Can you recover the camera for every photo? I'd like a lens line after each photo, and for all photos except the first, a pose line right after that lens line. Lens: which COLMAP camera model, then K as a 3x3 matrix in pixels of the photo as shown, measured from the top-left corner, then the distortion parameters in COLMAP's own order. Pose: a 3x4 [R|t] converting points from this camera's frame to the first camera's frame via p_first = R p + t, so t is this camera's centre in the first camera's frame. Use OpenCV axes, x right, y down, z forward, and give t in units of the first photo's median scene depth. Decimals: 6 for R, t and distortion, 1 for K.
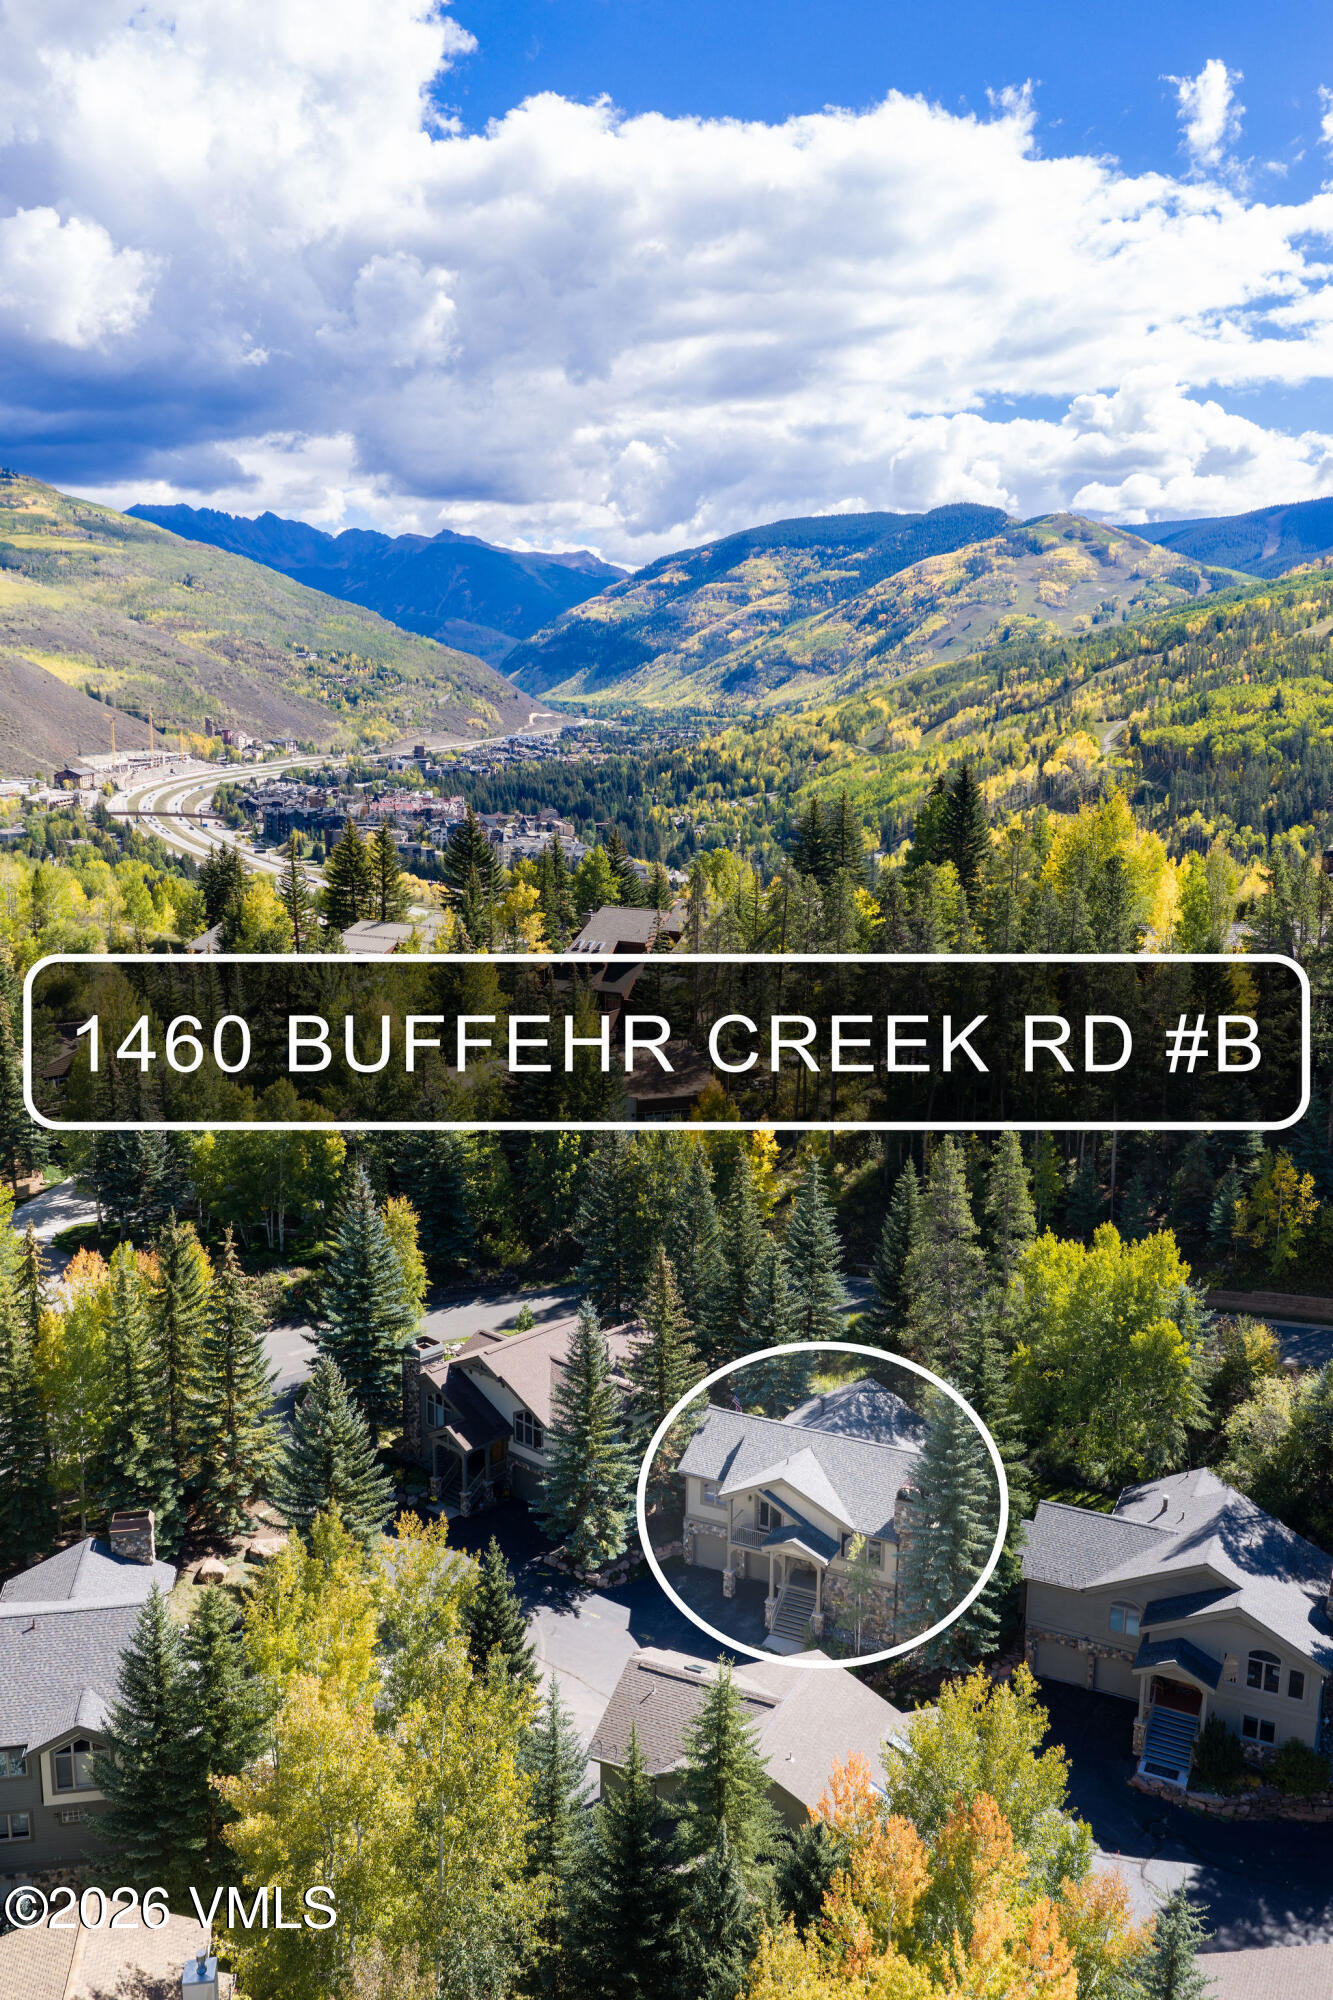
lens RADIAL K [[1656.3, 0, 666.5], [0, 1656.3, 1000.0], [0, 0, 1]] dist [0.037788, -0.070832]
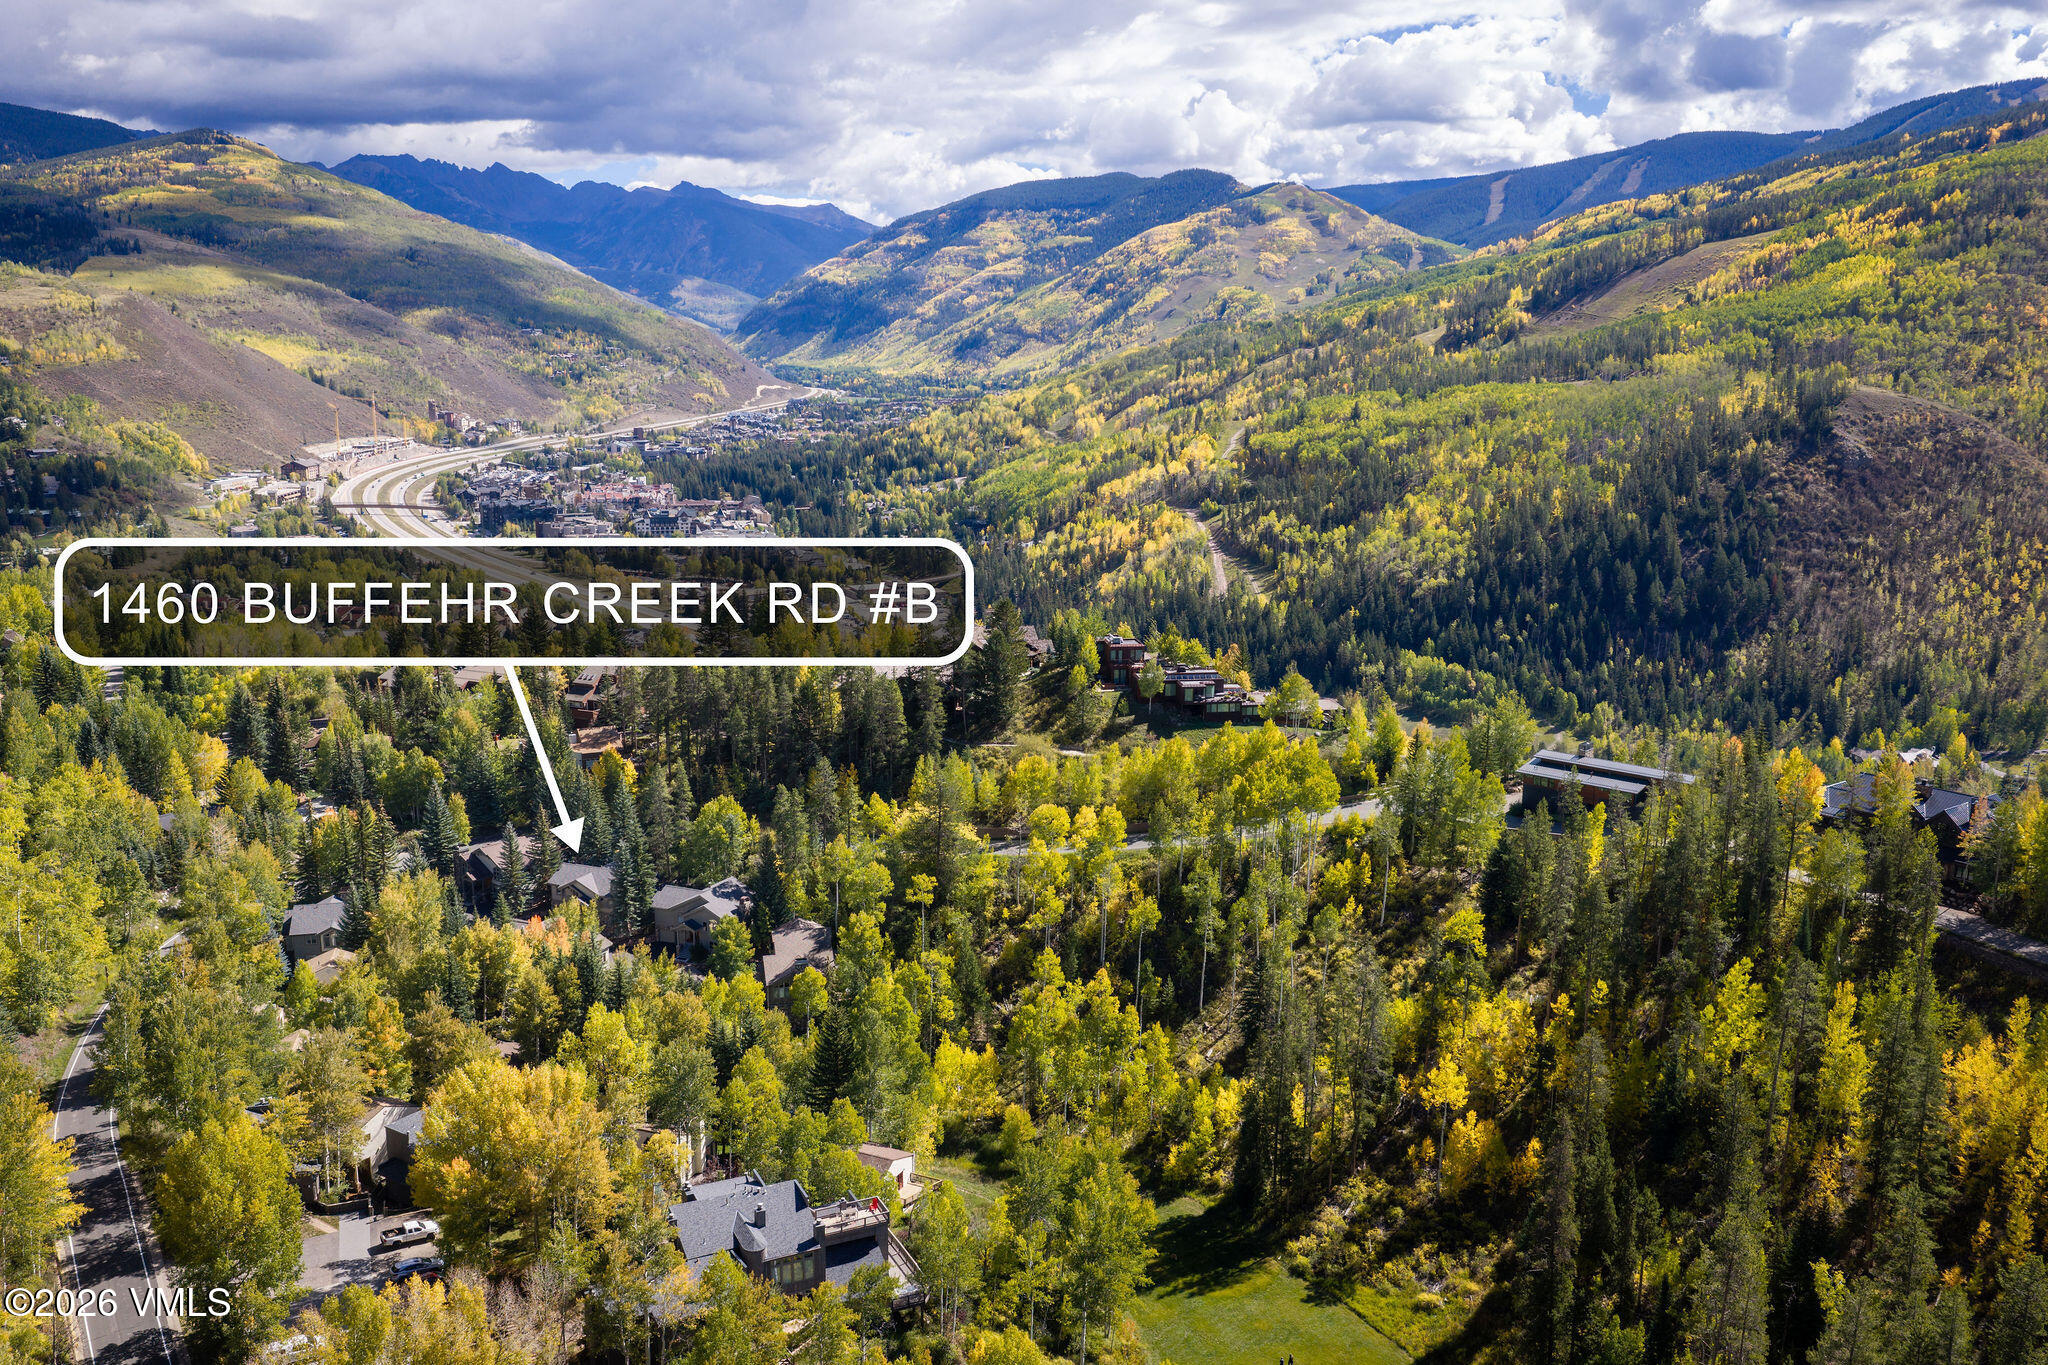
lens RADIAL K [[1696.1, 0, 1038.4], [0, 1696.1, 694.7], [0, 0, 1]] dist [0.037788, -0.070832]
pose [[0.997731, -0.015039, 0.065631, 0.039889], [0.013744, 0.999703, 0.020132, -0.005031], [-0.065914, -0.019184, 0.997641, -0.117729]]
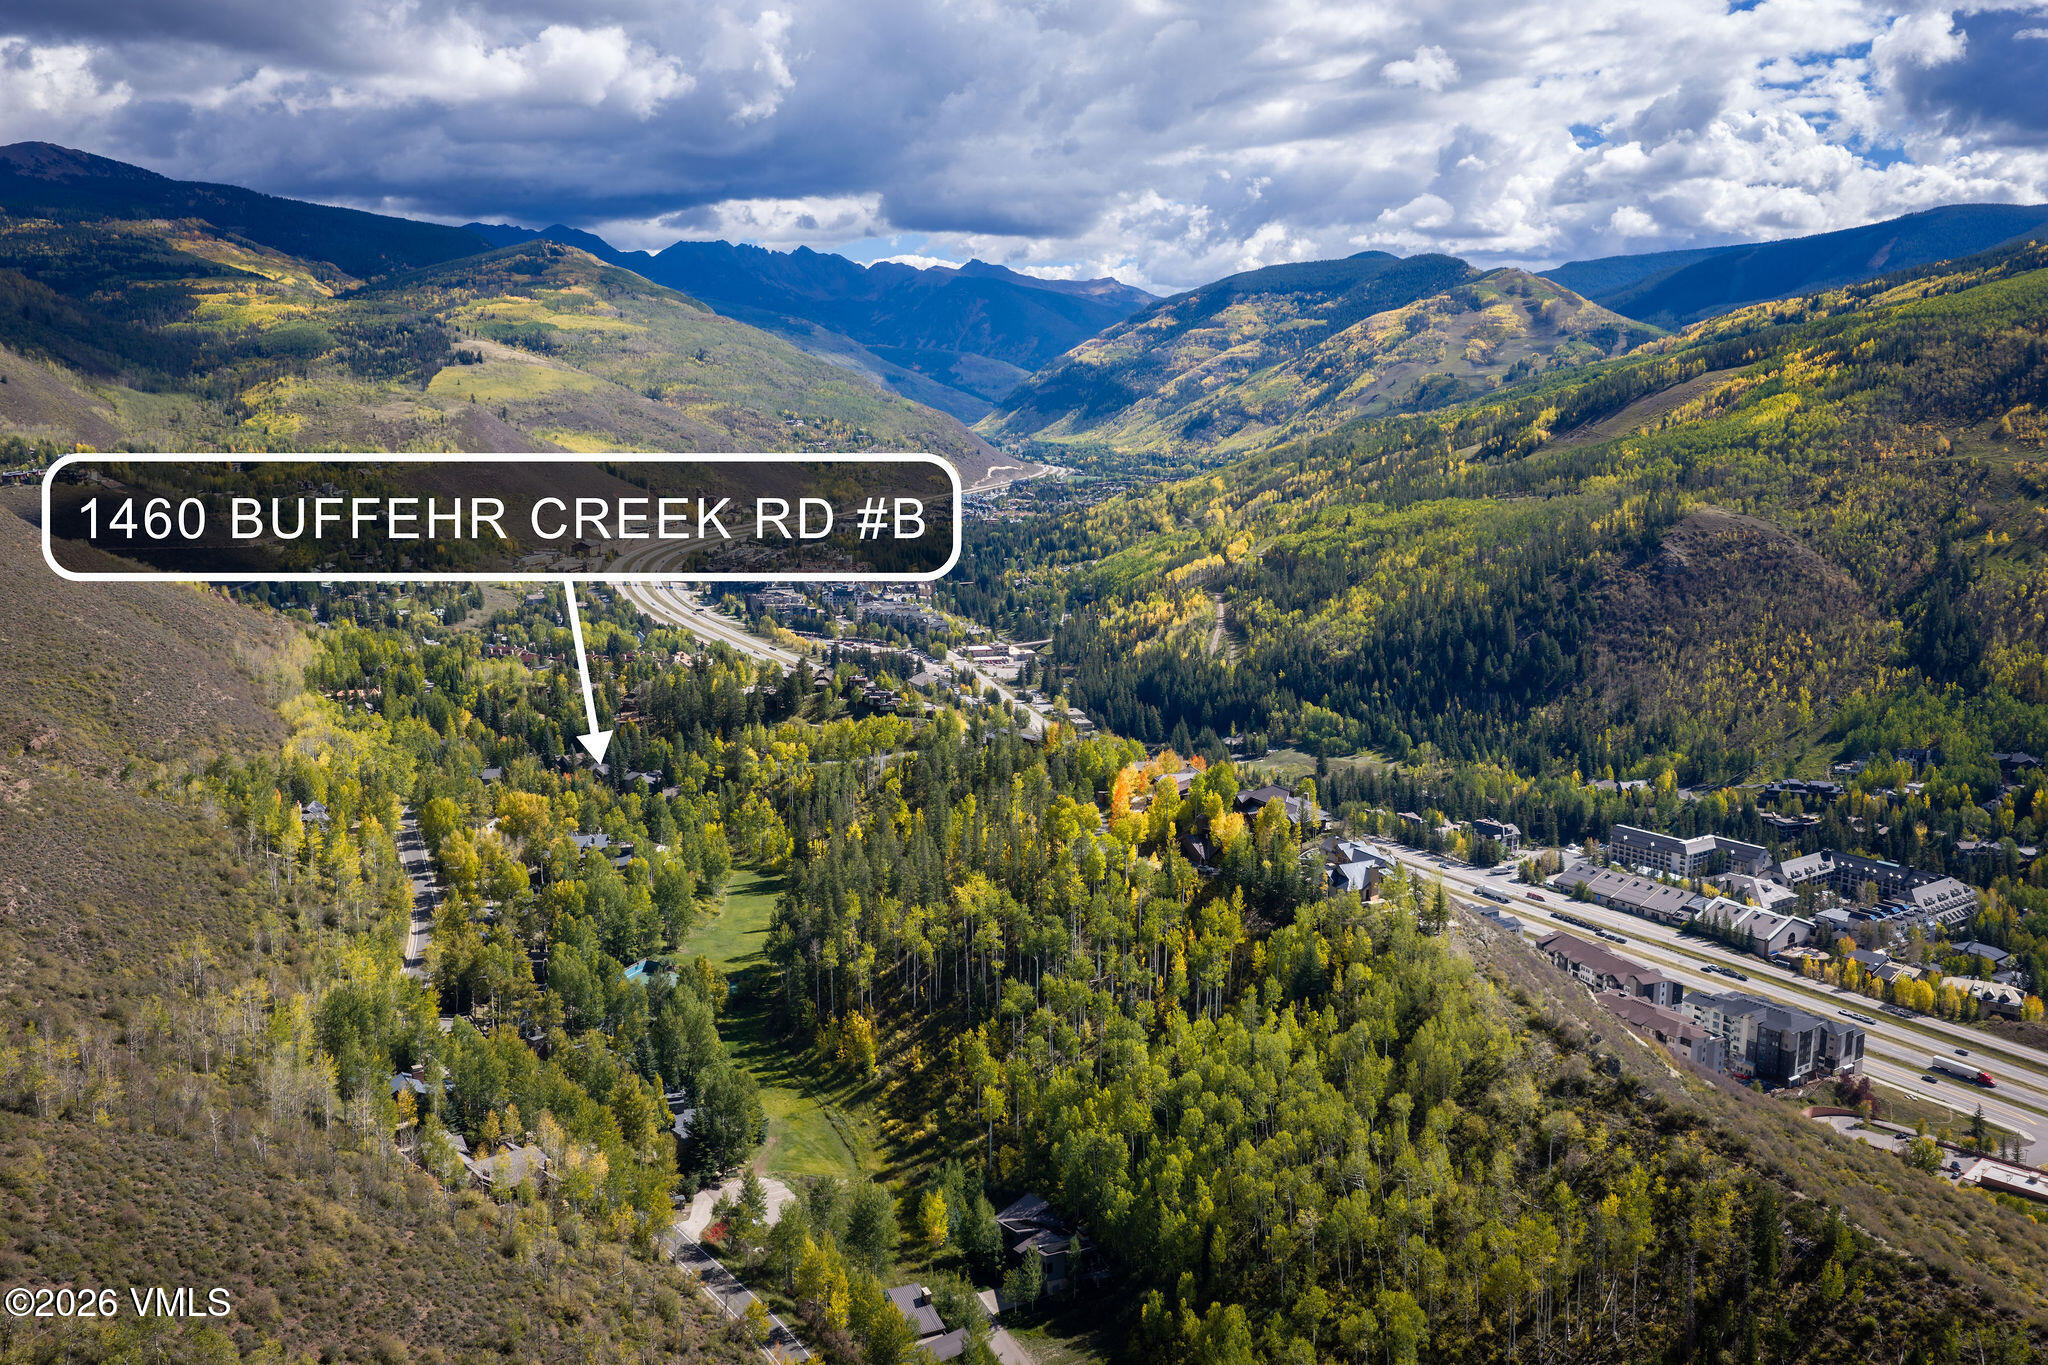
lens RADIAL K [[1696.1, 0, 1038.4], [0, 1696.1, 694.7], [0, 0, 1]] dist [0.037788, -0.070832]
pose [[0.994892, 0.011763, -0.100259, 0.156045], [-0.013329, 0.999799, -0.014965, 0.003248], [0.100062, 0.016225, 0.994849, -0.353679]]
